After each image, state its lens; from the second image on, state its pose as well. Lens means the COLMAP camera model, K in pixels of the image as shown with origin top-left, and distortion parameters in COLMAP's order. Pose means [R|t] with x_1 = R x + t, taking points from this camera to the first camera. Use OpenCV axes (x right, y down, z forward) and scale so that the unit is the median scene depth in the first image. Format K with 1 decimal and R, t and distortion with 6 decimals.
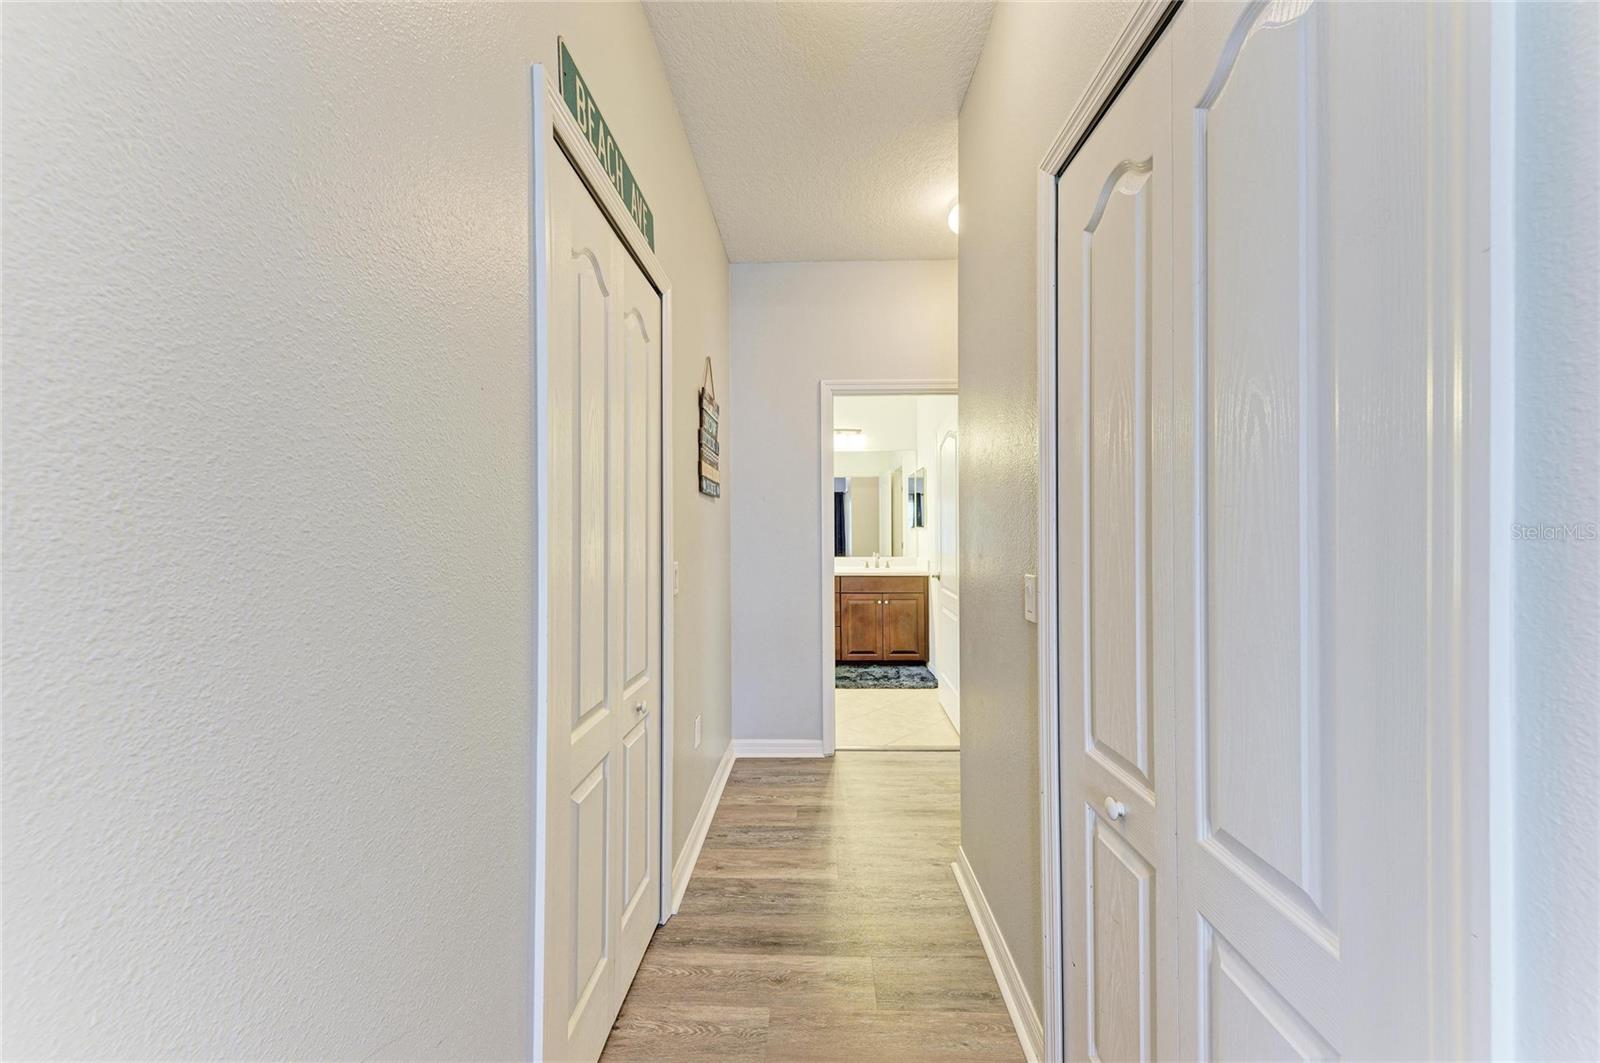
lens RADIAL K [[537.7, 0, 802.9], [0, 537.7, 529.3], [0, 0, 1]] dist [0.011628, -0.001178]
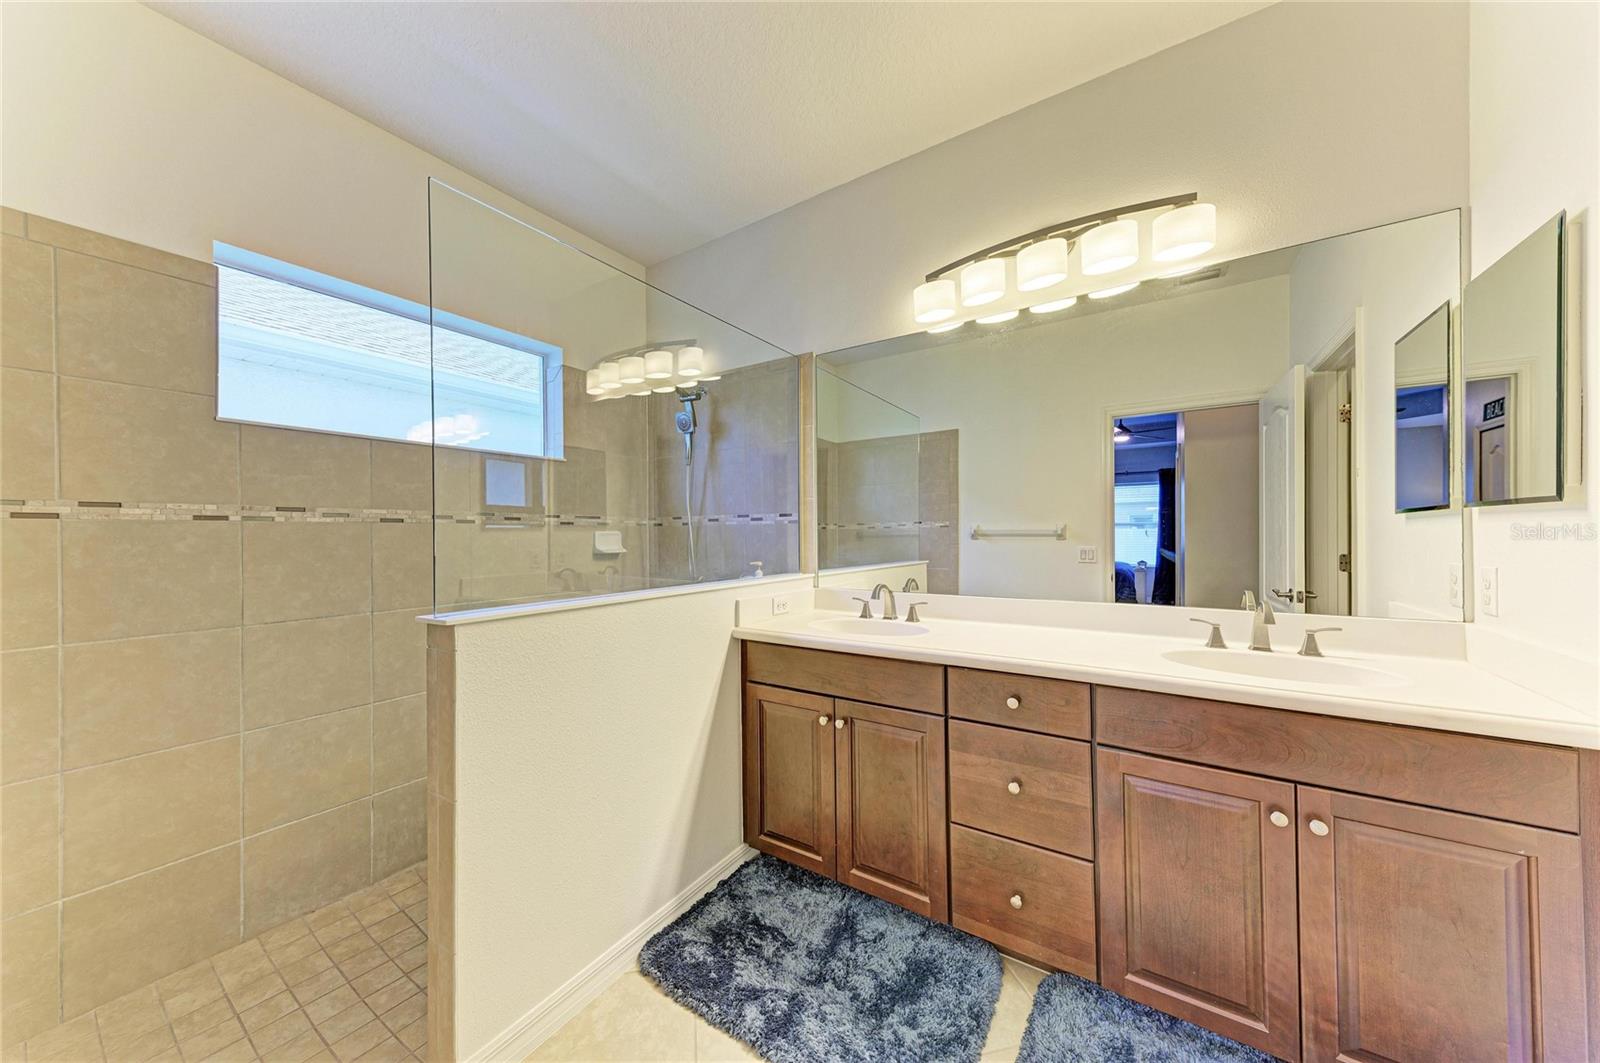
lens RADIAL K [[537.7, 0, 798.2], [0, 537.7, 537.5], [0, 0, 1]] dist [0.011628, -0.001178]
pose [[0.850705, 0.001508, -0.525642, 0.079162], [-0.000057, 0.999996, 0.002776, 0.009406], [0.525644, -0.002332, 0.850701, 0.620208]]
